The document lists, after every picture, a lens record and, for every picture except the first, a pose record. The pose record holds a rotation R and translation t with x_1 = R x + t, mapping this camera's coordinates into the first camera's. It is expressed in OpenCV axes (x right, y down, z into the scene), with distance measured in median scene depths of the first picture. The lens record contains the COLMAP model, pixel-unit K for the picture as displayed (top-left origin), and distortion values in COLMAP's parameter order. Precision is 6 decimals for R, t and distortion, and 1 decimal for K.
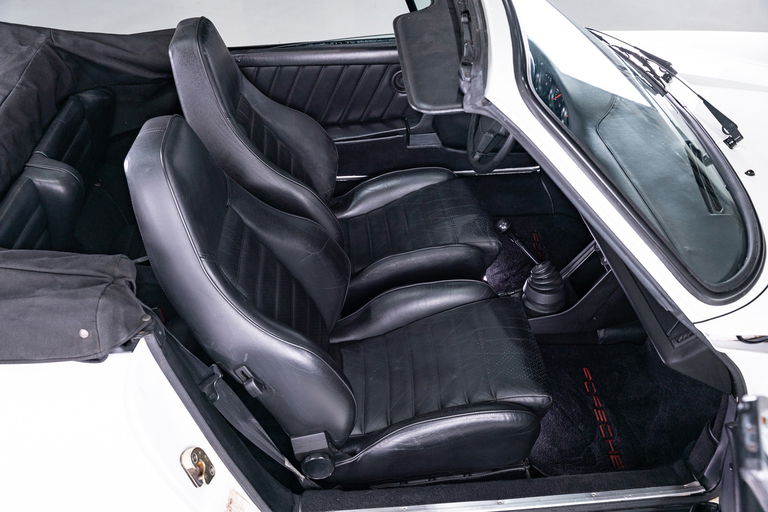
lens RADIAL K [[735.0, 0, 387.7], [0, 735.0, 252.4], [0, 0, 1]] dist [-0.011218, 0.000000]
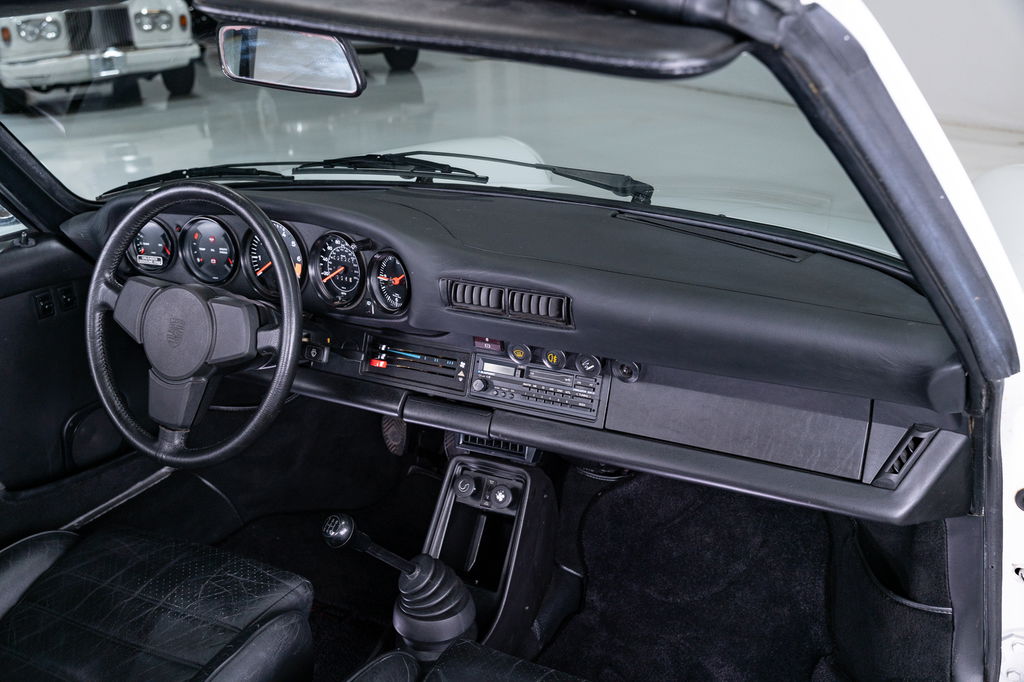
lens RADIAL K [[980.0, 0, 520.5], [0, 980.0, 342.2], [0, 0, 1]] dist [-0.011218, 0.000000]
pose [[0.552713, -0.308098, 0.774328, -0.277090], [0.509061, 0.860474, -0.020992, -0.081969], [-0.659822, 0.405783, 0.632436, 0.595018]]
